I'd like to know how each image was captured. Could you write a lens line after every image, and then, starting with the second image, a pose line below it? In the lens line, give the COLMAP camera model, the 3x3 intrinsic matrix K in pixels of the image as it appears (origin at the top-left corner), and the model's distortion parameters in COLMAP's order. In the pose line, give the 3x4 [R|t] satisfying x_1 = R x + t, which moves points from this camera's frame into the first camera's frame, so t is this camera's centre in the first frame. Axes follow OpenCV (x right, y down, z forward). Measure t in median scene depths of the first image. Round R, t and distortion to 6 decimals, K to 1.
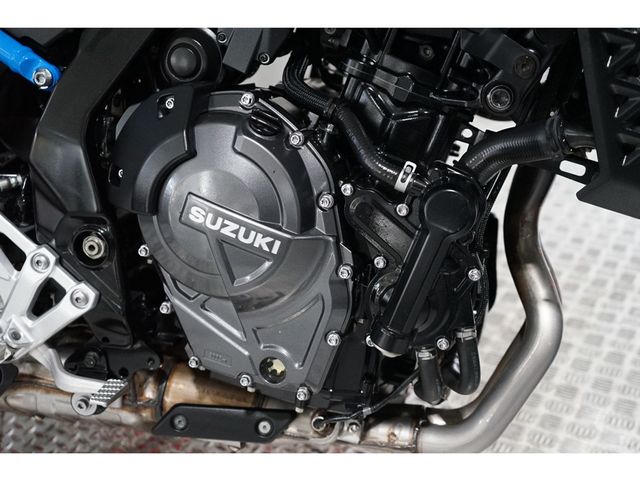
lens RADIAL K [[850.6, 0, 319.4], [0, 850.6, 240.8], [0, 0, 1]] dist [0.033489, 0.000000]
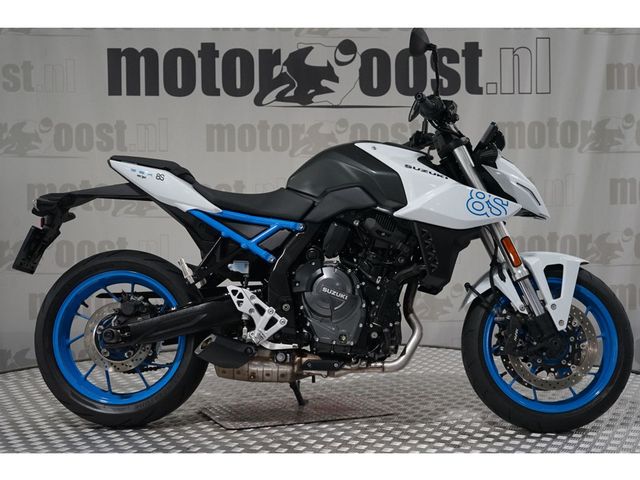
lens RADIAL K [[1063.6, 0, 320.4], [0, 1063.6, 238.7], [0, 0, 1]] dist [-0.178779, 0.000000]
pose [[0.981181, 0.015643, 0.192454, -0.943988], [0.061362, 0.919782, -0.387603, 1.393500], [-0.183079, 0.392119, 0.901513, -2.914781]]
